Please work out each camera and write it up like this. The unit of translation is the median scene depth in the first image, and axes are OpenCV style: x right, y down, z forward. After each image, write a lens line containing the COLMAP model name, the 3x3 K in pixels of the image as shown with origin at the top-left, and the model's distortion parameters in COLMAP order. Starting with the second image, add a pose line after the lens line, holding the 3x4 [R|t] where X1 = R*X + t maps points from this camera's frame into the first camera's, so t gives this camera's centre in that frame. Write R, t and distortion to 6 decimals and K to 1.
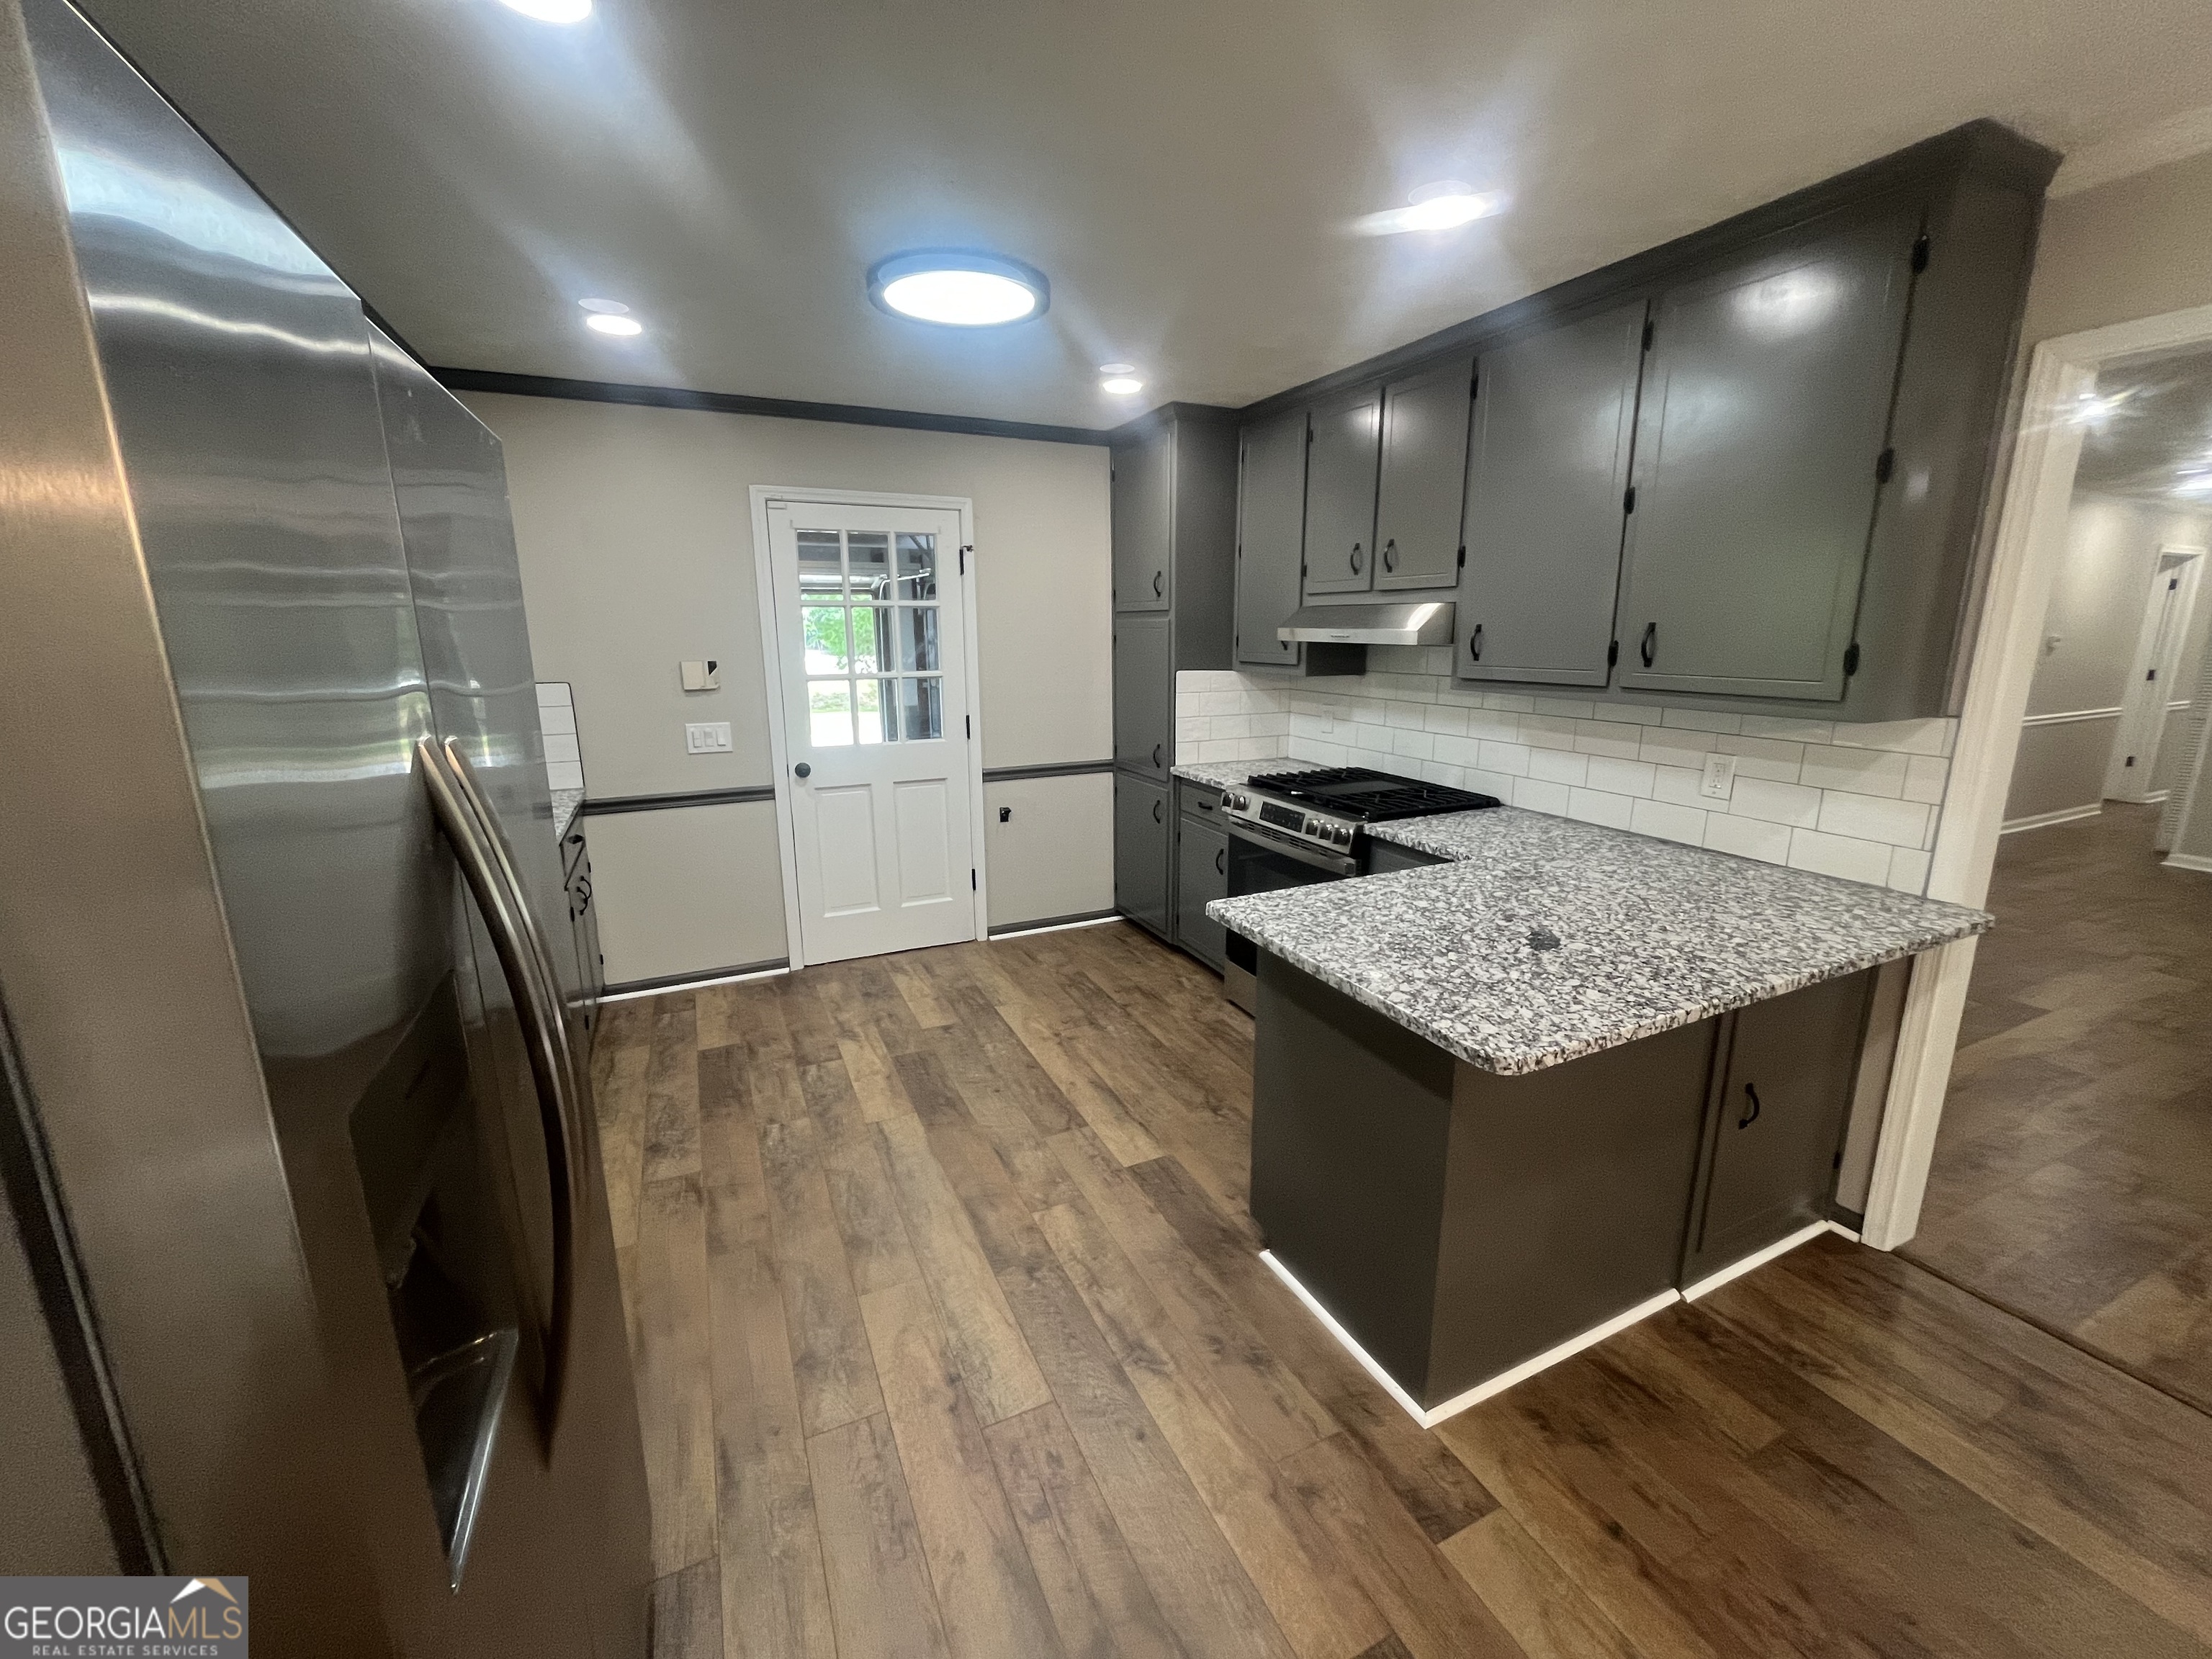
lens RADIAL K [[890.1, 0, 1111.4], [0, 890.1, 820.9], [0, 0, 1]] dist [-0.003673, 0.000433]
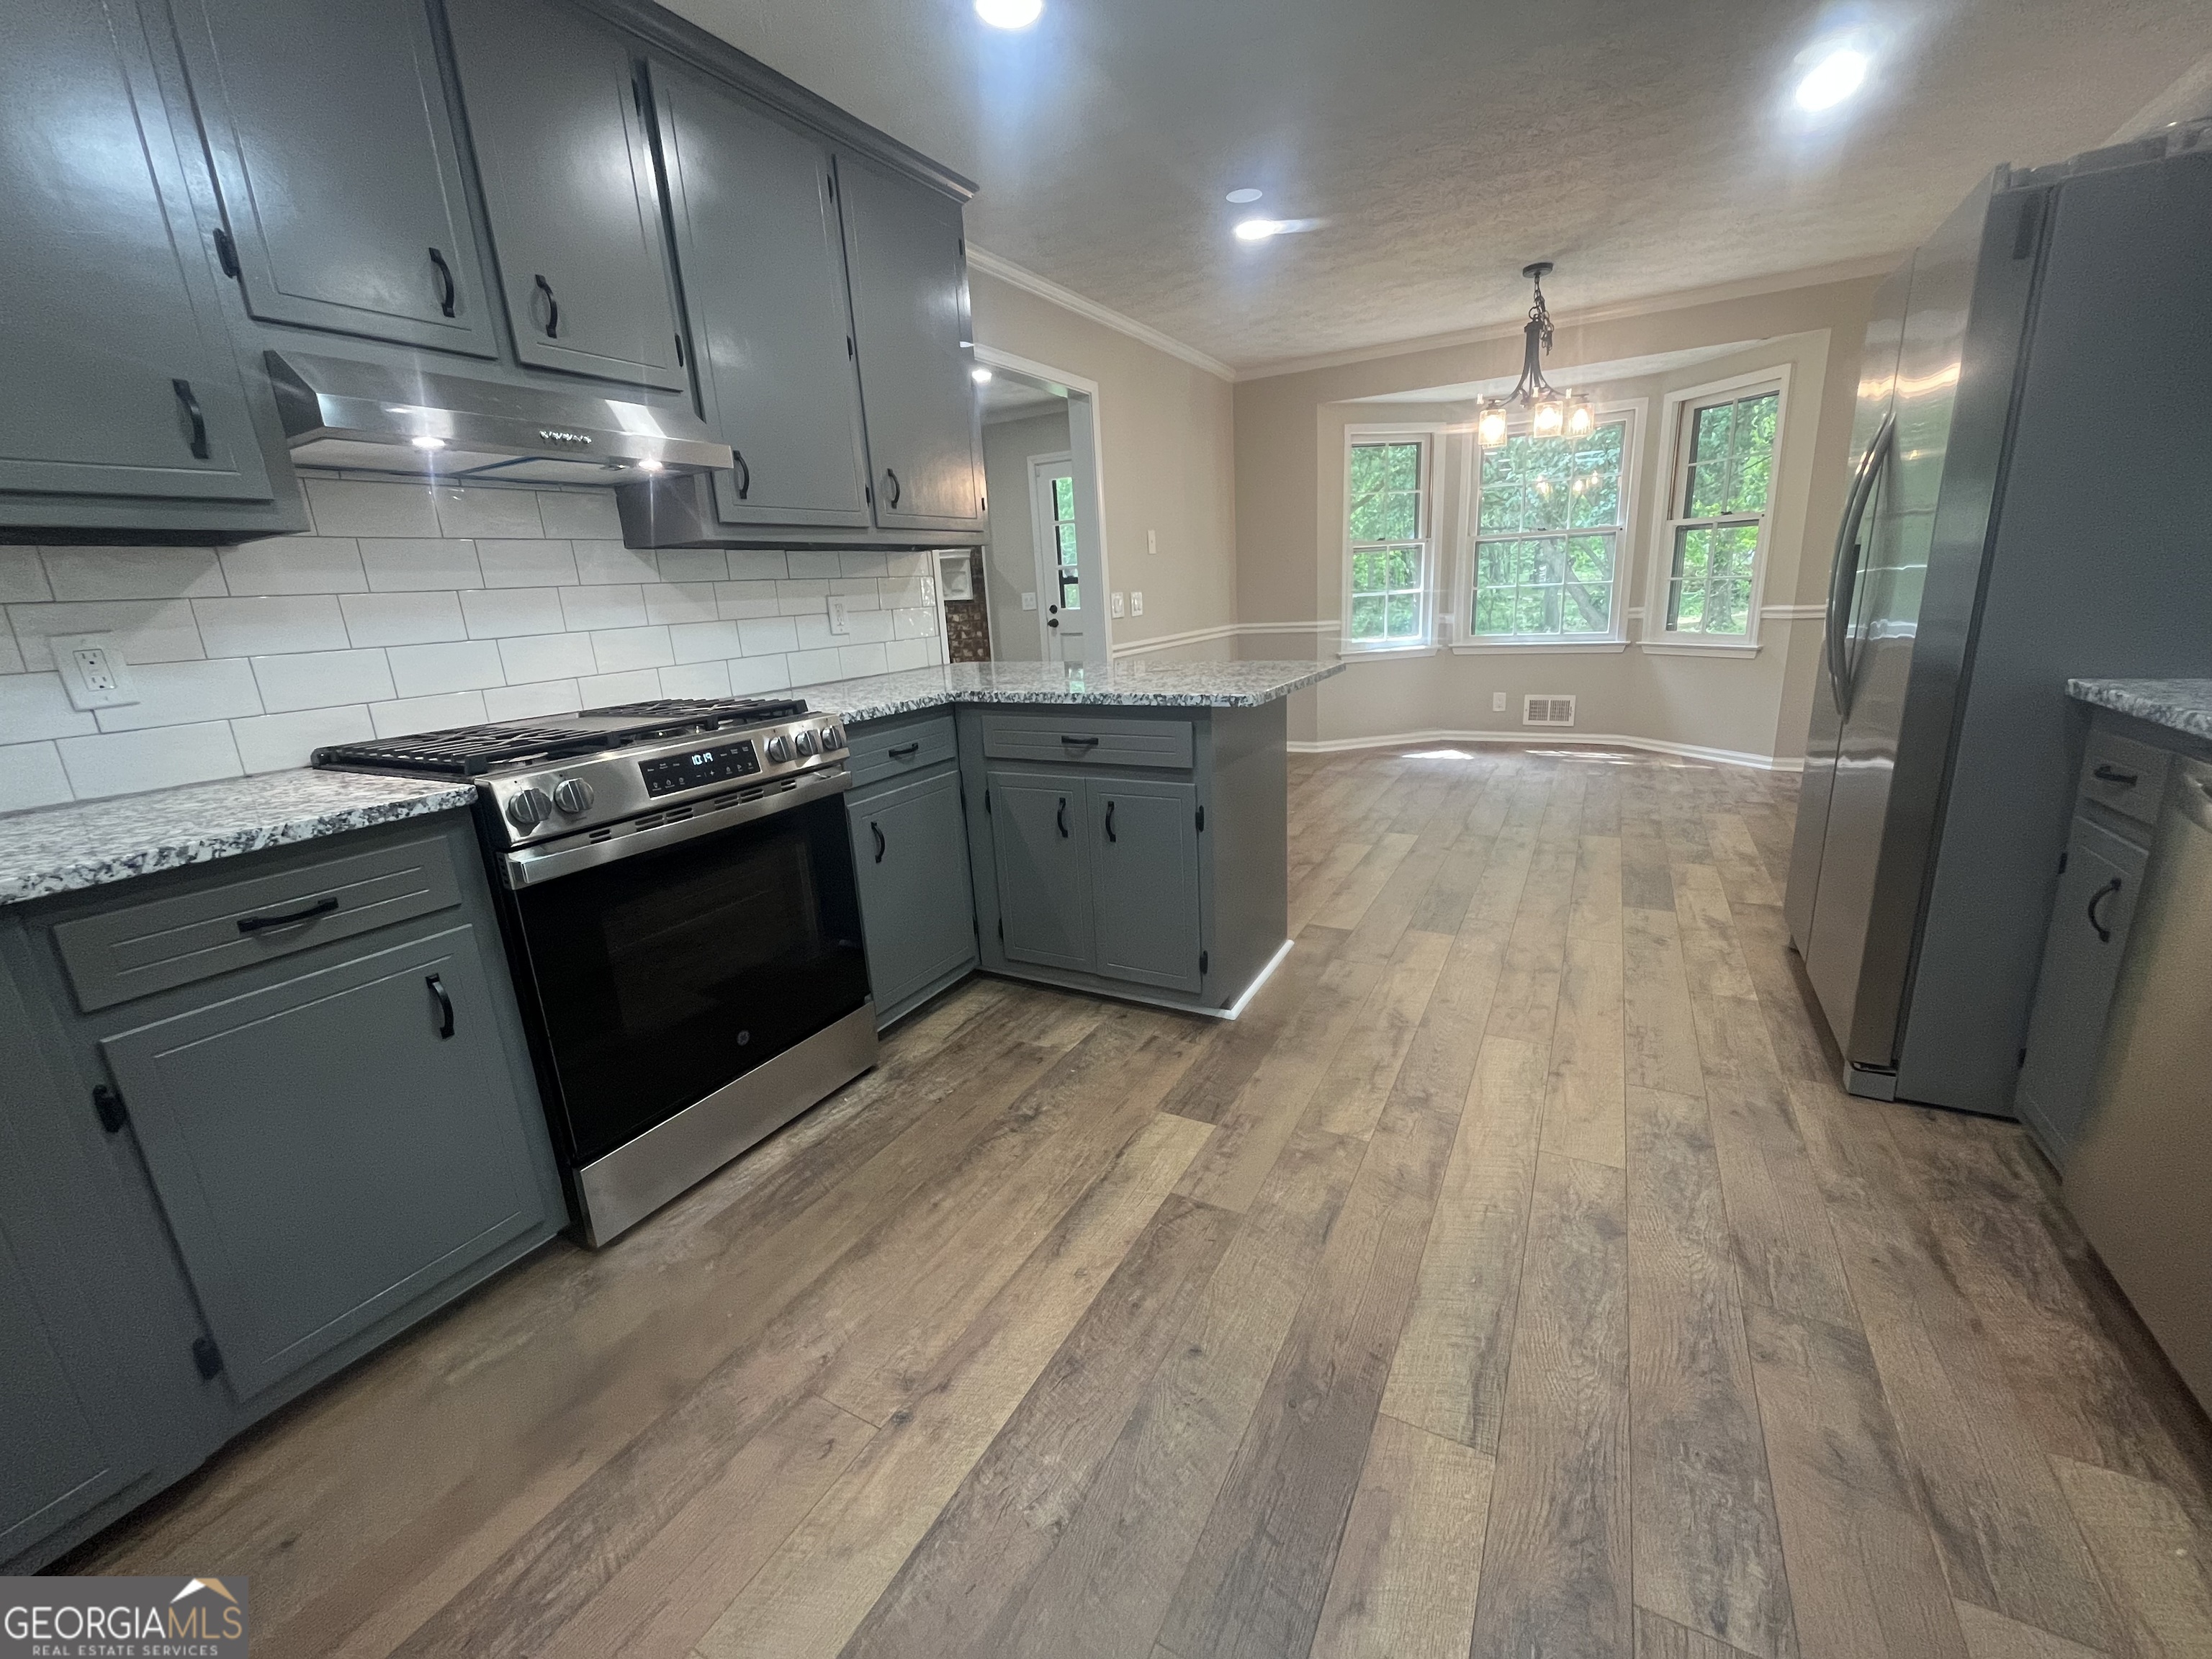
lens RADIAL K [[890.1, 0, 1112.0], [0, 890.1, 817.6], [0, 0, 1]] dist [-0.003673, 0.000433]
pose [[-0.588617, -0.168017, 0.790759, -0.582247], [0.230889, 0.902479, 0.363622, -0.173551], [-0.774739, 0.396612, -0.492421, 1.587932]]
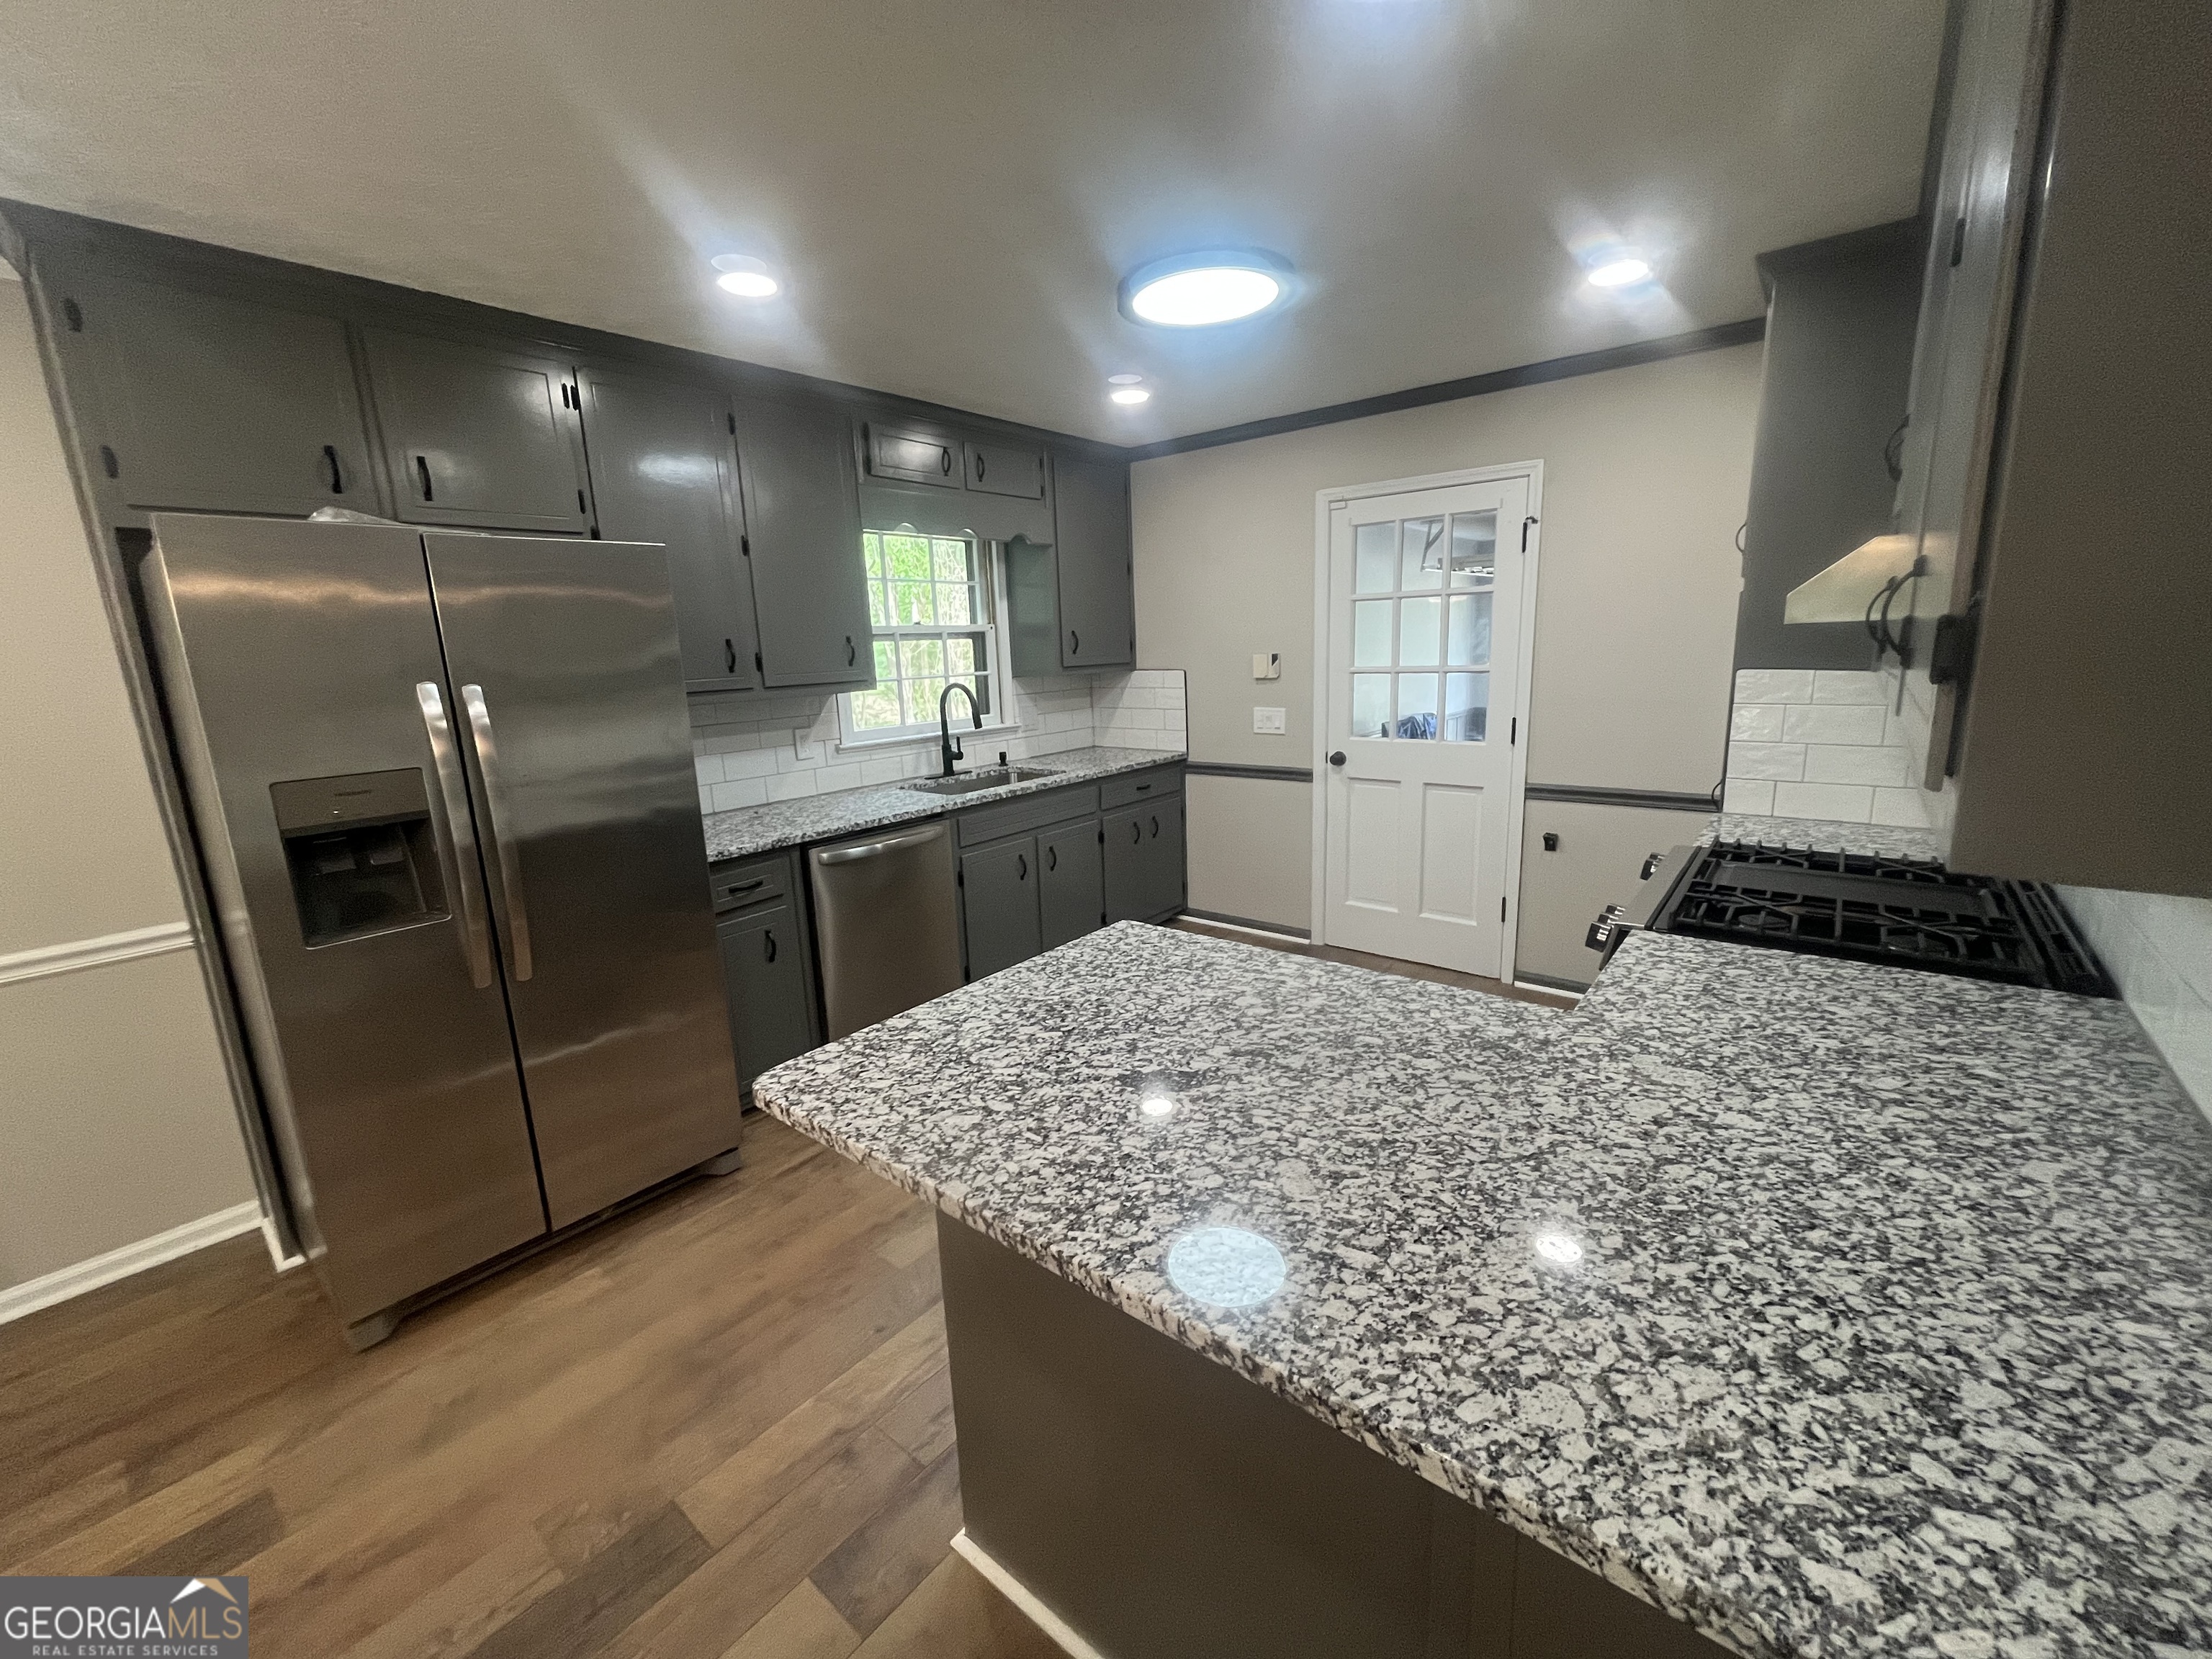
lens RADIAL K [[890.1, 0, 1114.2], [0, 890.1, 817.7], [0, 0, 1]] dist [-0.003673, 0.000433]
pose [[0.433065, 0.164381, -0.886247, 0.849928], [-0.160035, 0.981631, 0.103871, -0.098962], [0.887042, 0.096848, 0.451417, 0.543073]]
